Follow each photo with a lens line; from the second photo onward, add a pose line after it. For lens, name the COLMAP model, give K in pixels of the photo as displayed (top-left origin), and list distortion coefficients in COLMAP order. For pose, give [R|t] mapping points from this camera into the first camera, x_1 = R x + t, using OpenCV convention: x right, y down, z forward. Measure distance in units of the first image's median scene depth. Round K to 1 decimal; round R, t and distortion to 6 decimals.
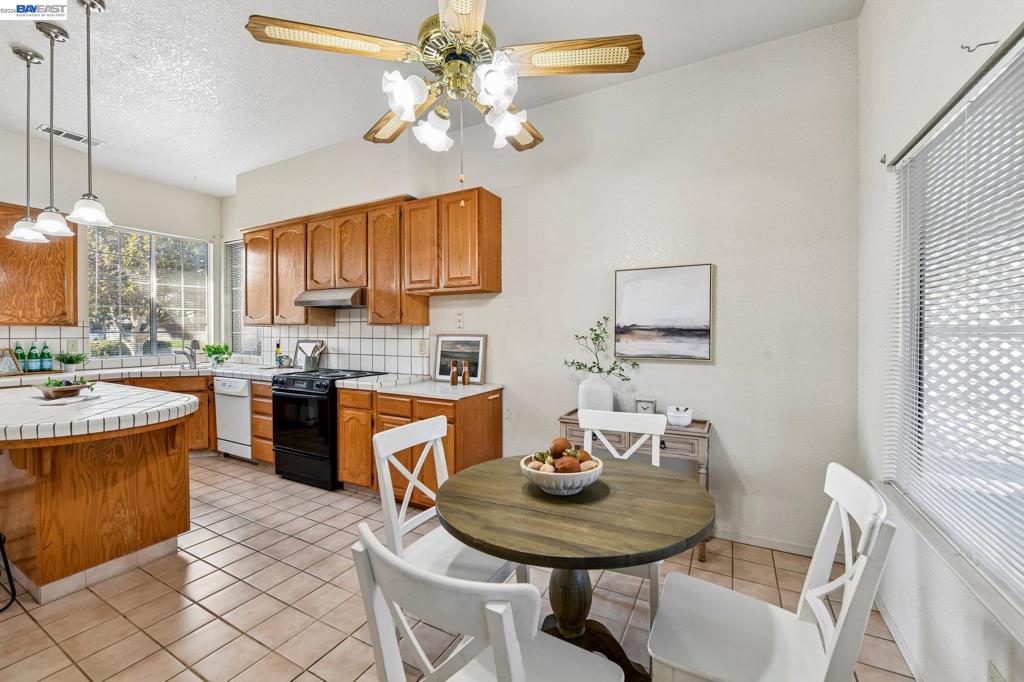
lens RADIAL K [[411.8, 0, 516.5], [0, 411.8, 335.9], [0, 0, 1]] dist [-0.006327, 0.000205]
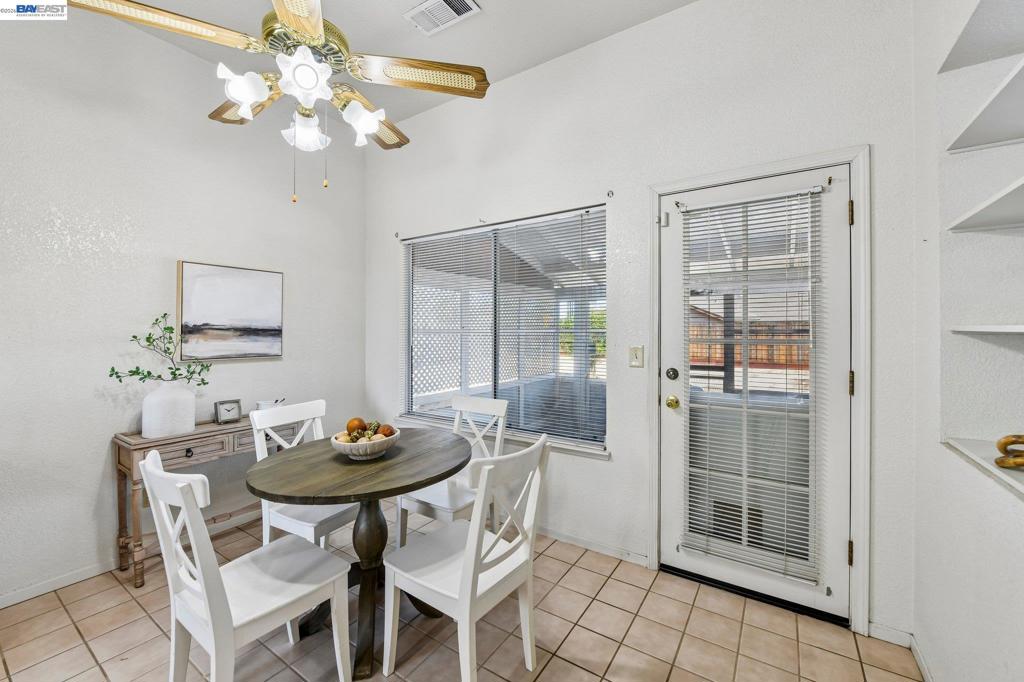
lens RADIAL K [[411.8, 0, 515.4], [0, 411.8, 329.2], [0, 0, 1]] dist [-0.006327, 0.000205]
pose [[0.086449, 0.005833, 0.996239, -0.470628], [0.005283, 0.999966, -0.006313, -0.004483], [-0.996242, 0.005808, 0.086415, 0.189007]]
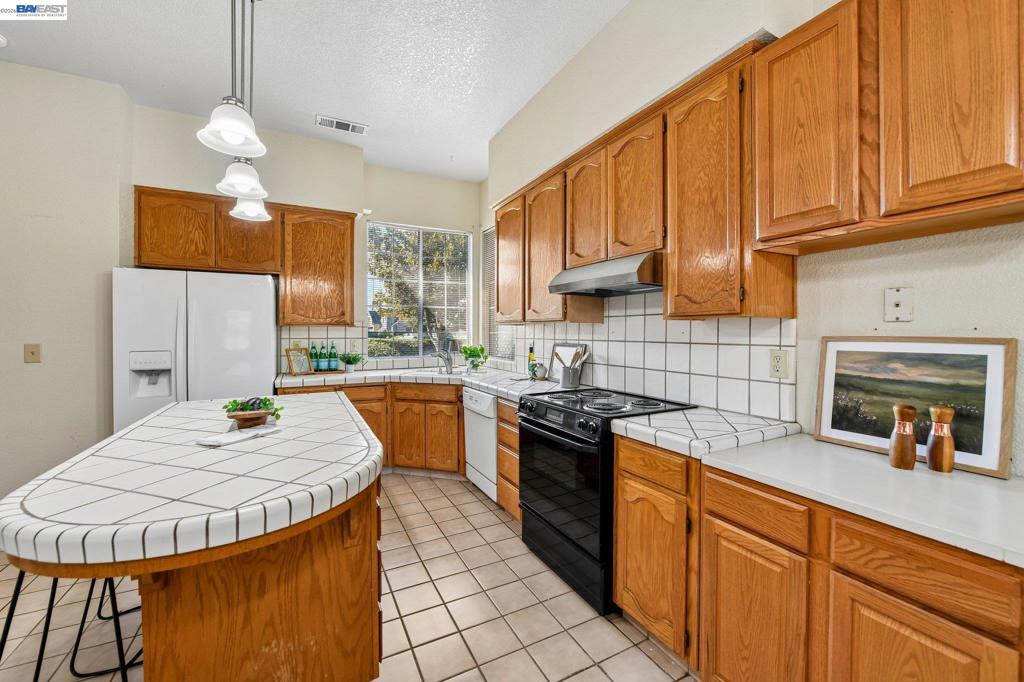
lens RADIAL K [[411.8, 0, 516.9], [0, 411.8, 334.7], [0, 0, 1]] dist [-0.006327, 0.000205]
pose [[0.831527, 0.003035, -0.555477, -0.236499], [-0.005116, 0.999985, -0.002196, -0.003312], [0.555462, 0.004668, 0.831529, 0.465414]]
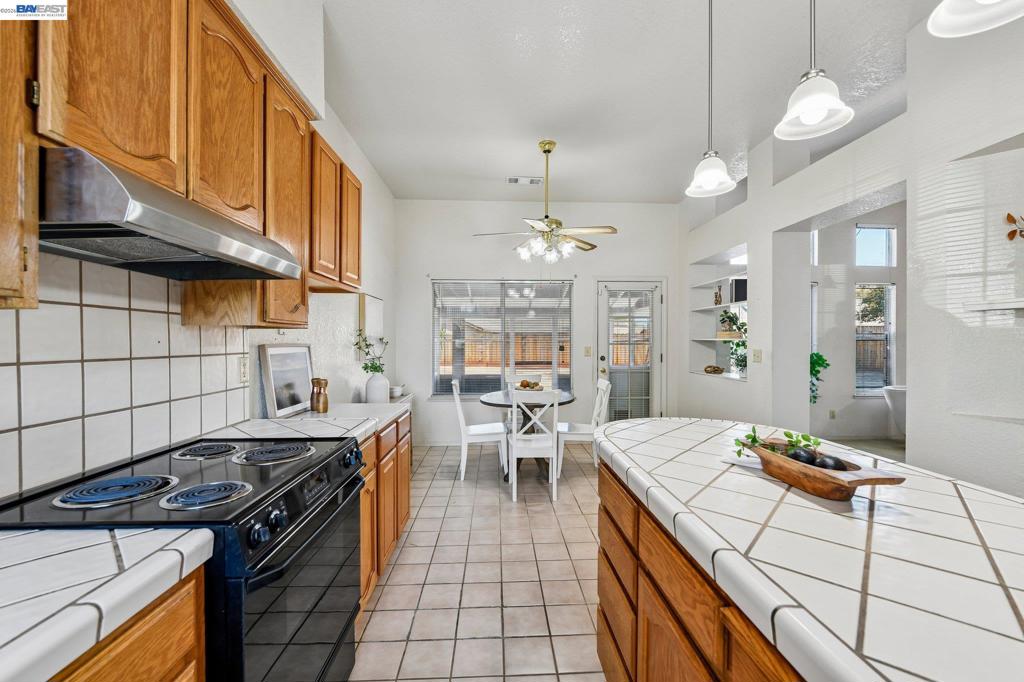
lens RADIAL K [[411.8, 0, 514.4], [0, 411.8, 344.5], [0, 0, 1]] dist [-0.006327, 0.000205]
pose [[-0.511439, -0.006381, 0.859296, -0.945594], [0.007802, 0.999897, 0.012069, -0.009035], [-0.859284, 0.012877, -0.511337, 1.062504]]
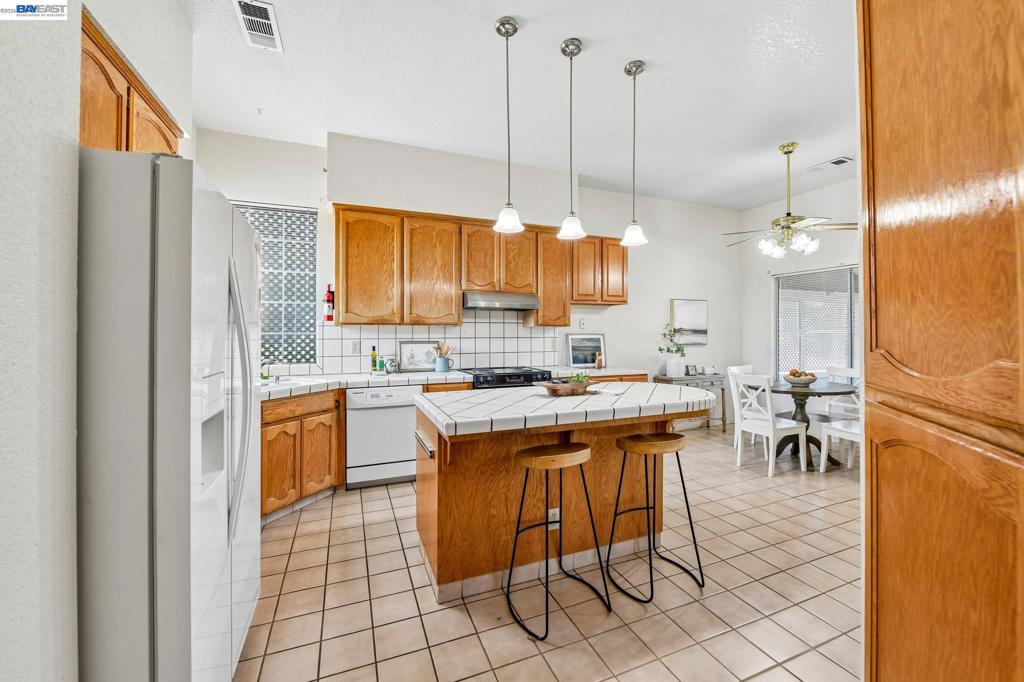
lens RADIAL K [[411.8, 0, 512.4], [0, 411.8, 330.9], [0, 0, 1]] dist [-0.006327, 0.000205]
pose [[0.635111, 0.000641, 0.772421, -1.422263], [0.008843, 0.999928, -0.008101, -0.003866], [-0.772370, 0.011976, 0.635059, 0.313346]]
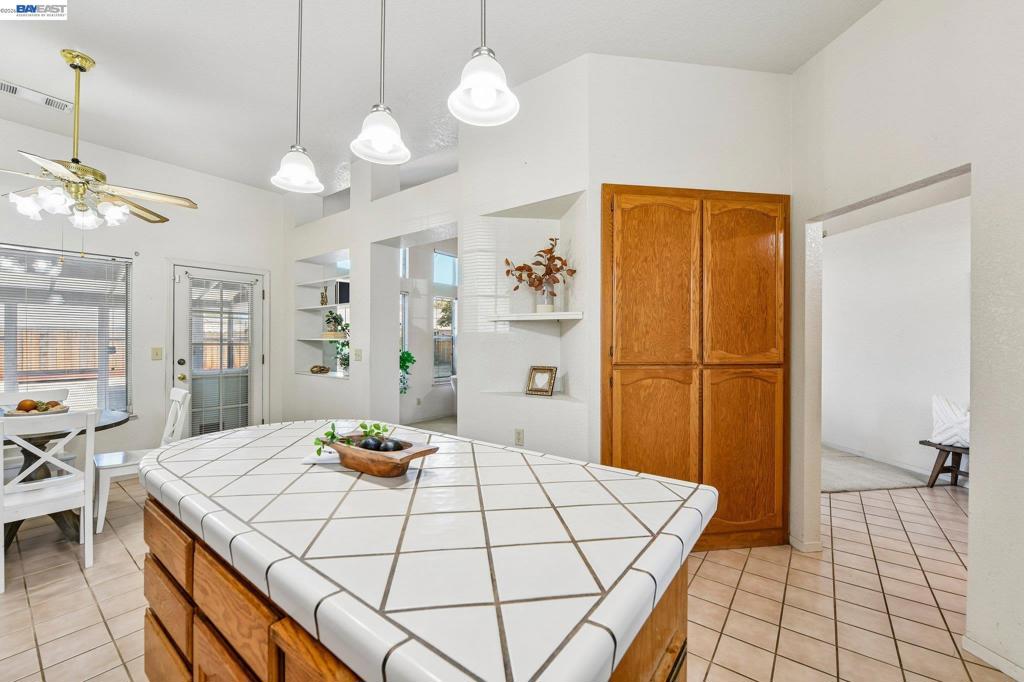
lens RADIAL K [[411.8, 0, 512.0], [0, 411.8, 341.1], [0, 0, 1]] dist [-0.006327, 0.000205]
pose [[-0.986944, -0.003103, 0.161032, -0.963986], [-0.002035, 0.999975, 0.006798, -0.008802], [-0.161049, 0.006382, -0.986926, 1.041470]]
